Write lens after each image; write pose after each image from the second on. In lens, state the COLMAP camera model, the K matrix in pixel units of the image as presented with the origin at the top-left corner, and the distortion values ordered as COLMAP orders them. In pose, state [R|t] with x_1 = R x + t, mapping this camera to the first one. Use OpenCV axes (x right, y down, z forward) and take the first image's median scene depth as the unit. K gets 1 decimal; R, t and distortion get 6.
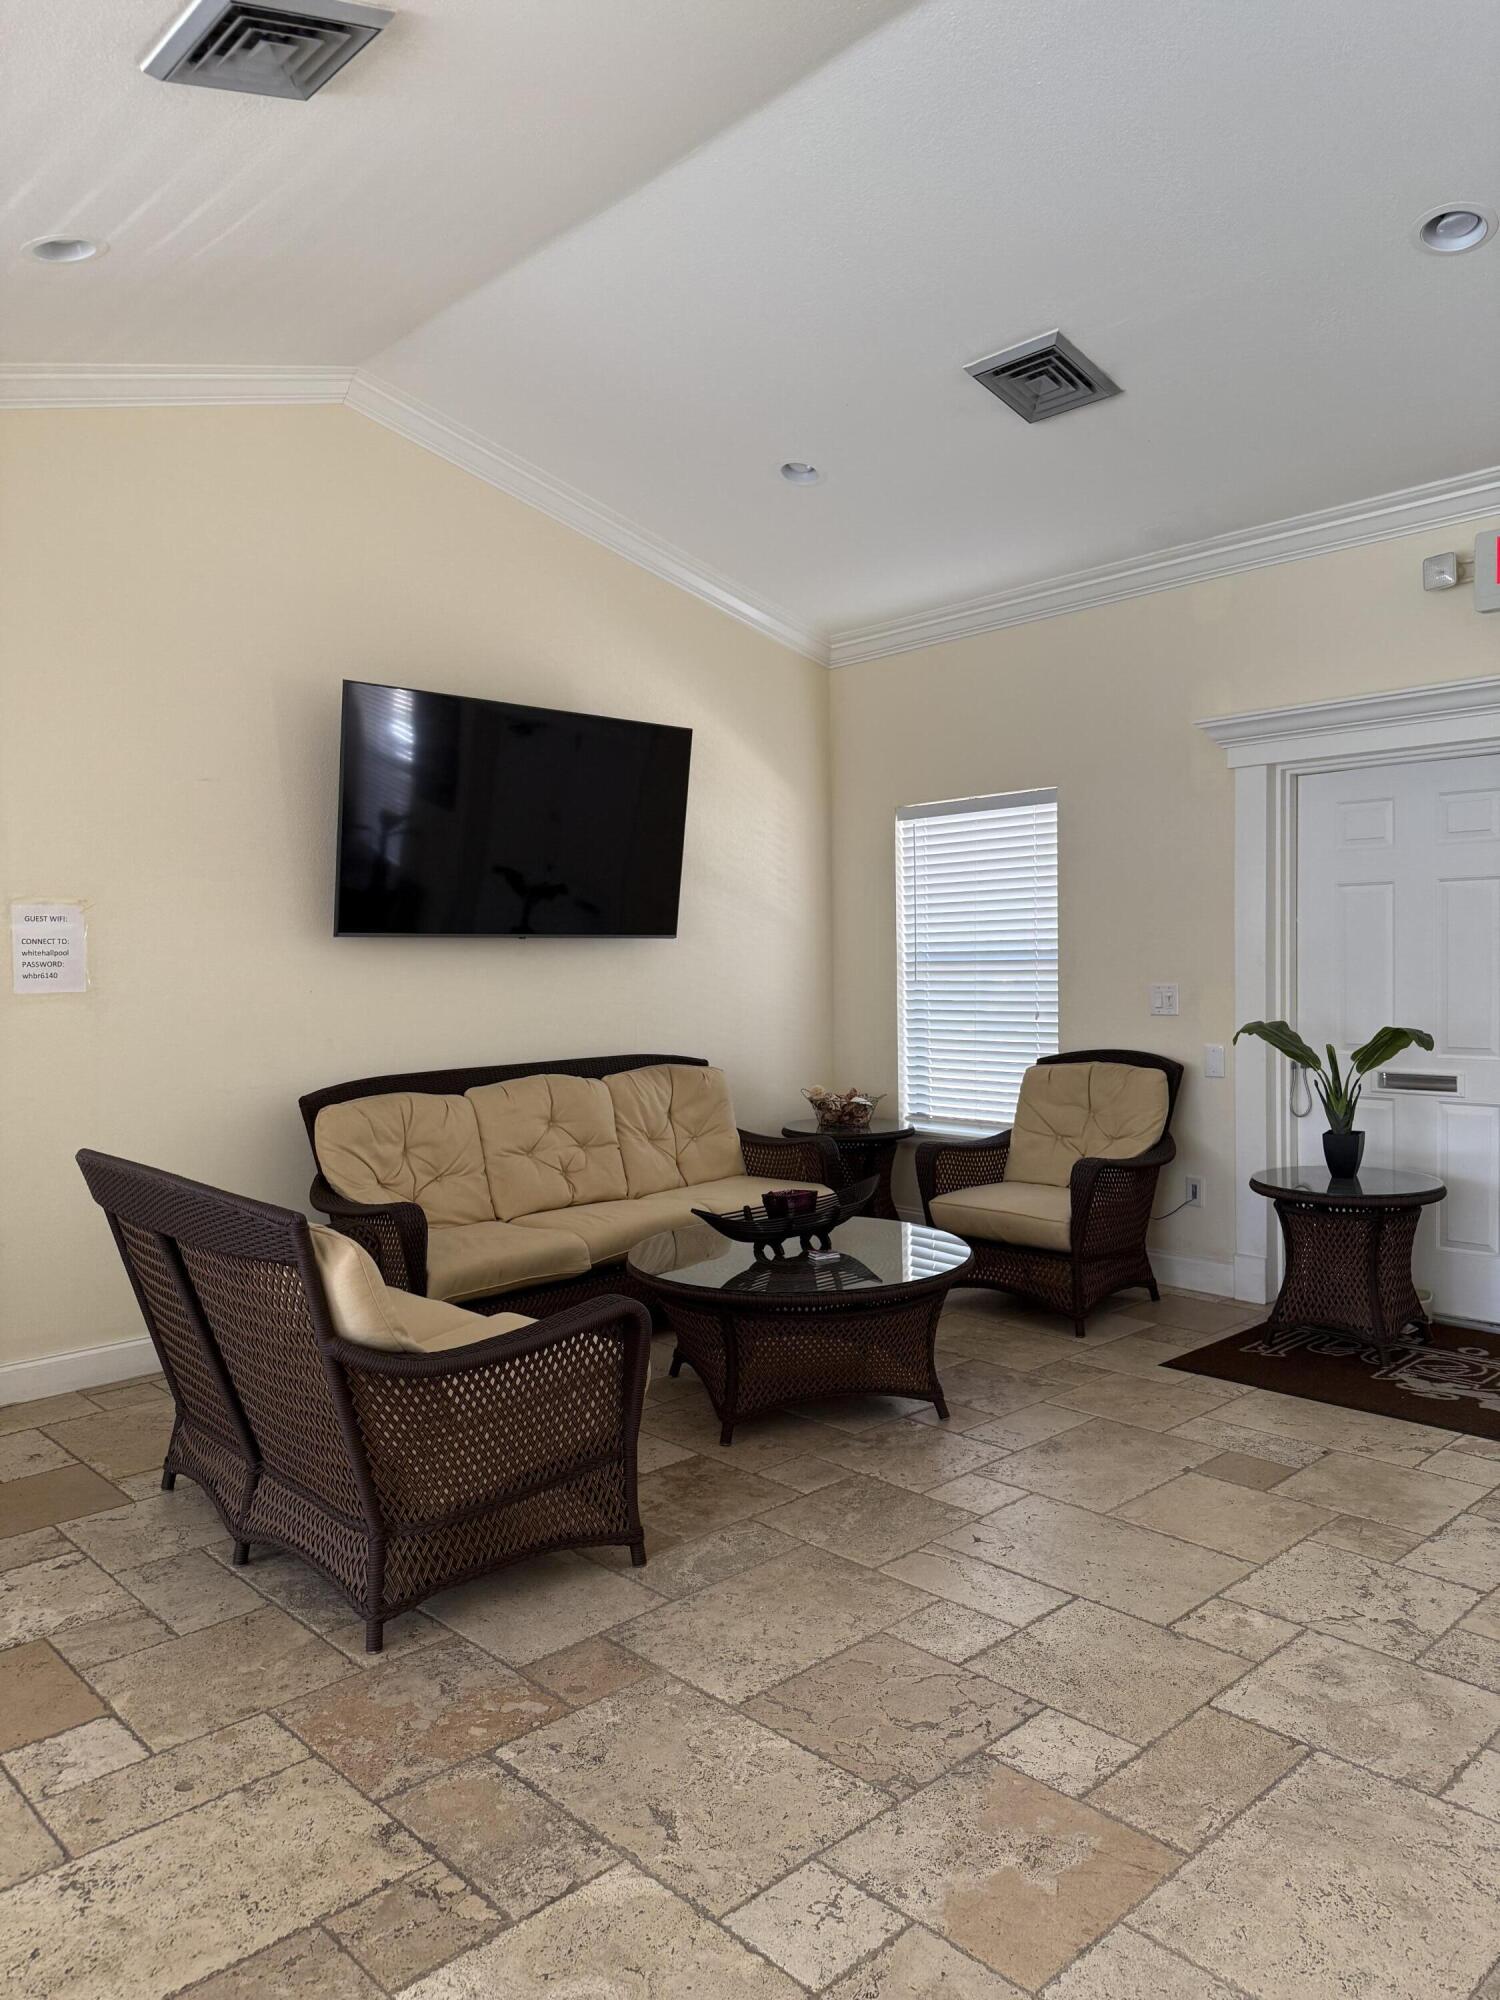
lens RADIAL K [[1403.4, 0, 750.0], [0, 1403.4, 1000.0], [0, 0, 1]] dist [0.123100, -0.185729]
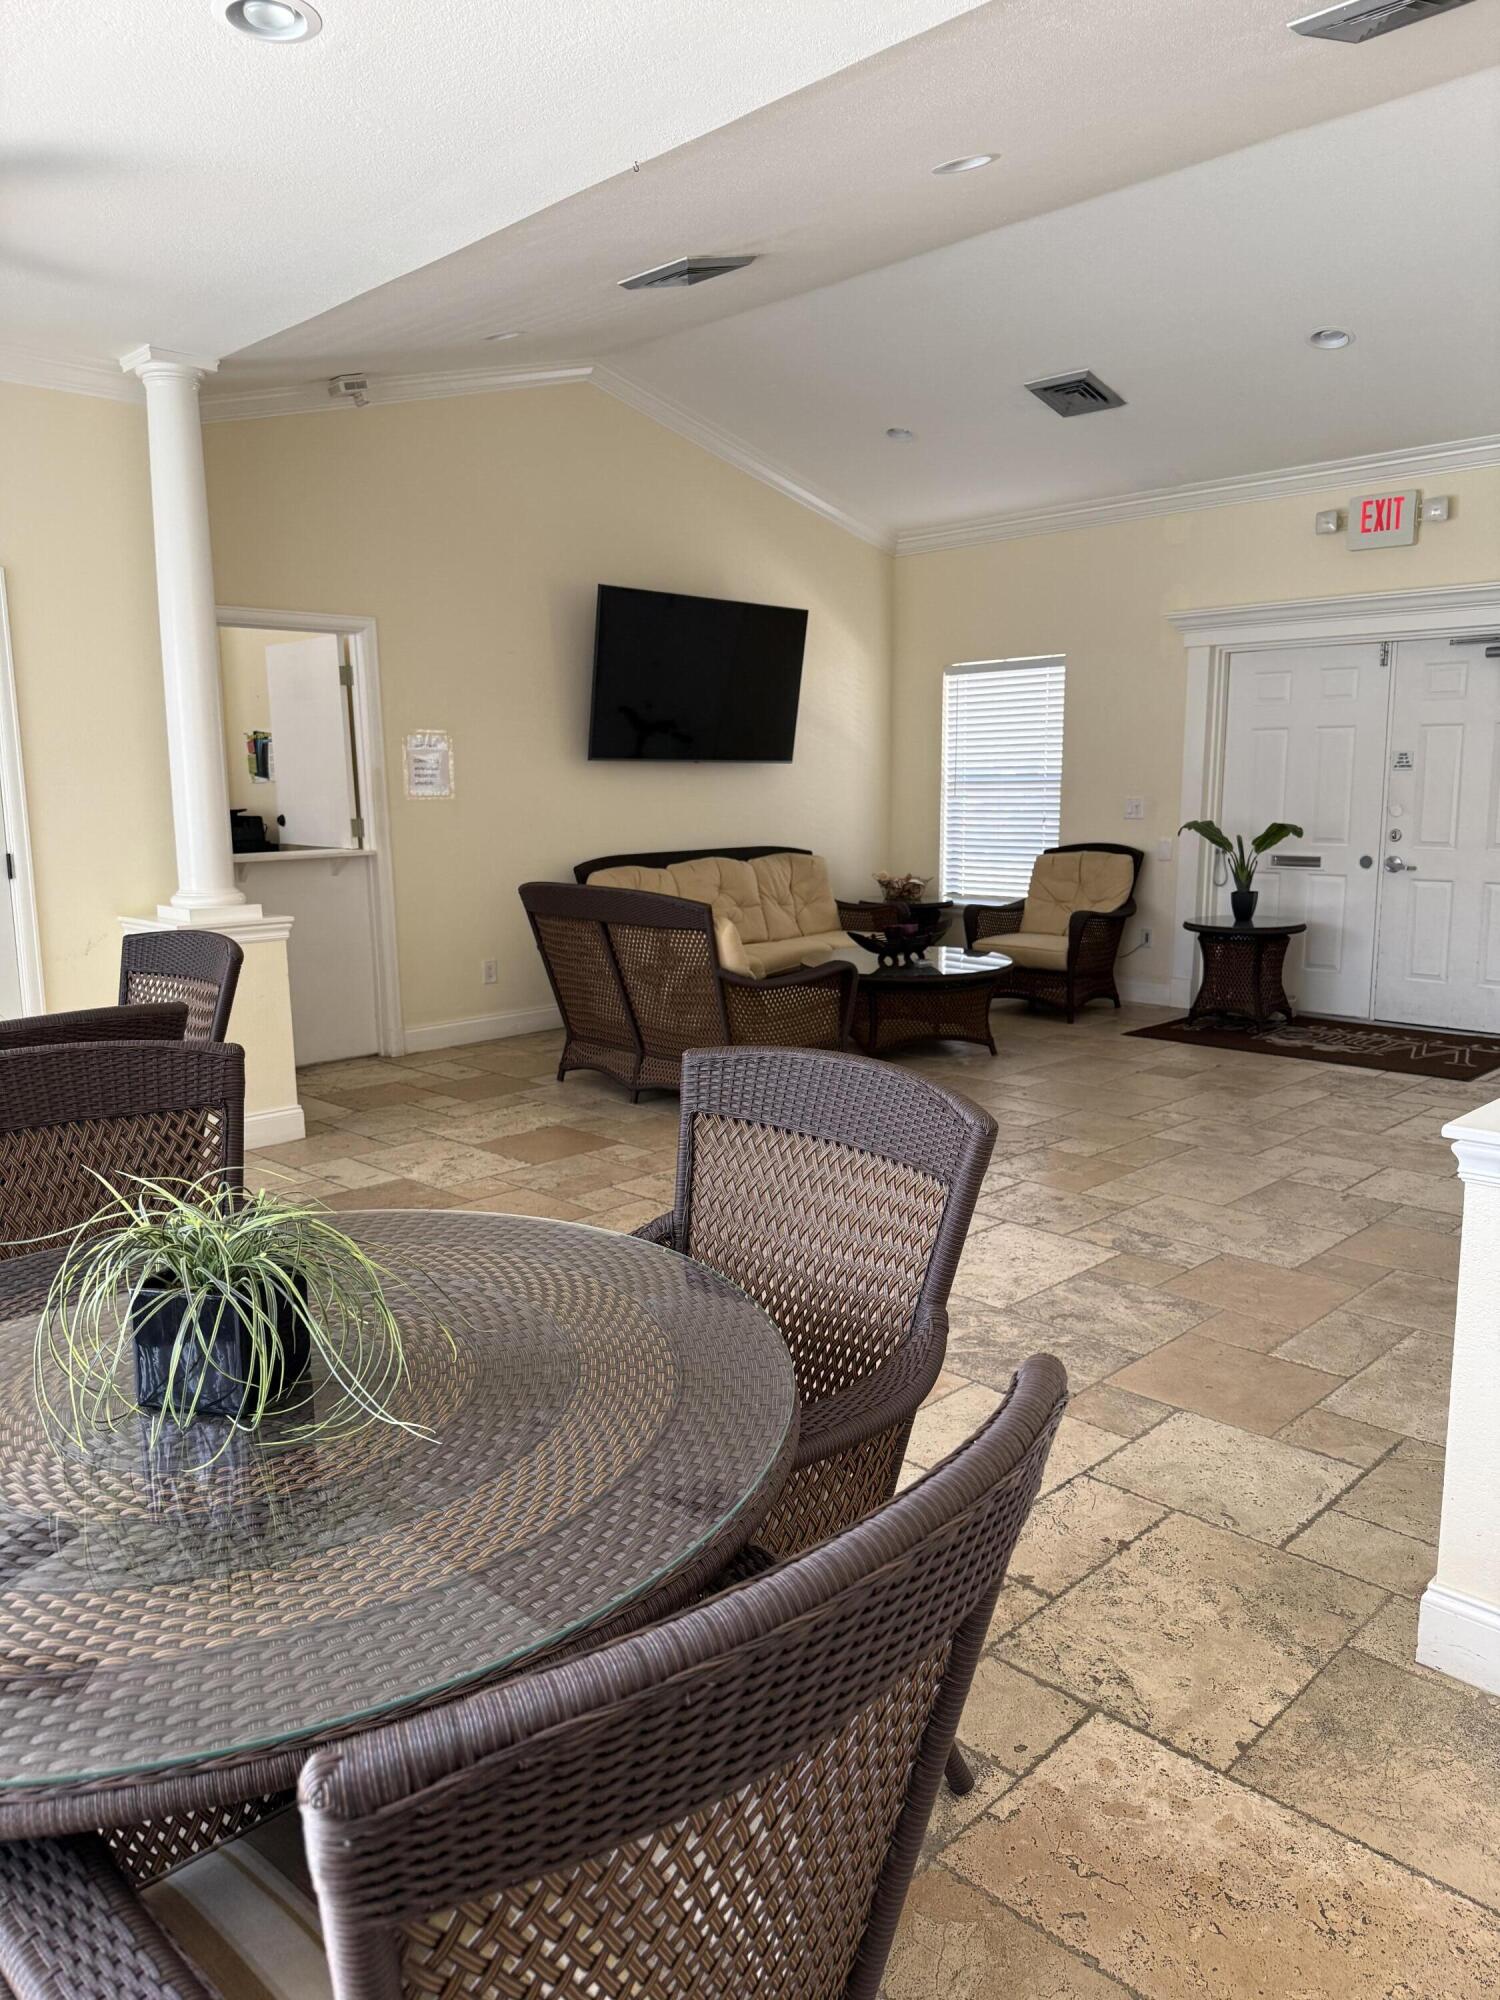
lens RADIAL K [[1403.4, 0, 750.0], [0, 1403.4, 1000.0], [0, 0, 1]] dist [0.123100, -0.185729]
pose [[0.999437, 0.002581, 0.033461, -0.162734], [-0.006686, 0.992362, 0.123182, 0.020415], [-0.032887, -0.123337, 0.991820, -0.496189]]
